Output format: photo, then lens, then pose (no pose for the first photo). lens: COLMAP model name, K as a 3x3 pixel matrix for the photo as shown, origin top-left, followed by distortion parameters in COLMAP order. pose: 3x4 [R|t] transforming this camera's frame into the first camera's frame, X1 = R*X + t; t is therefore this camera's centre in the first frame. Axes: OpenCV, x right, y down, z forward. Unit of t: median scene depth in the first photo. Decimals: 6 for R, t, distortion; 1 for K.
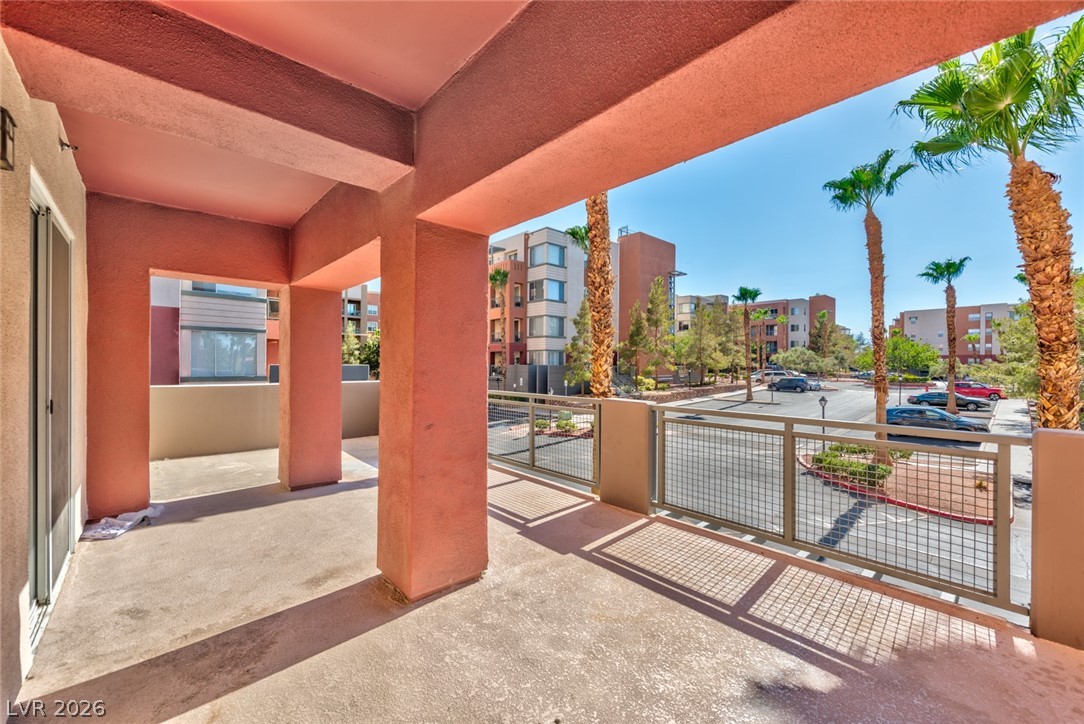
lens RADIAL K [[409.4, 0, 546.6], [0, 409.4, 360.5], [0, 0, 1]] dist [0.016354, 0.000124]
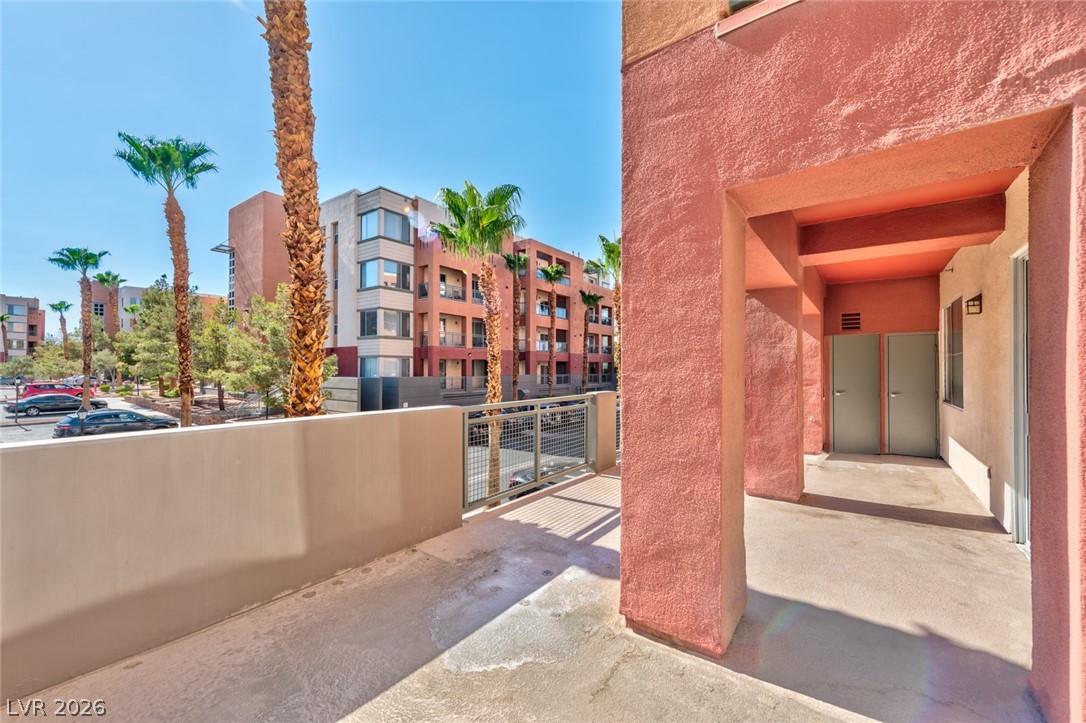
lens RADIAL K [[429.5, 0, 547.8], [0, 429.5, 367.4], [0, 0, 1]] dist [0.012198, -0.000667]
pose [[-0.171935, -0.005672, 0.985092, -0.301952], [-0.010992, 0.999932, 0.003839, 0.003878], [-0.985047, -0.010168, -0.171986, 0.363640]]
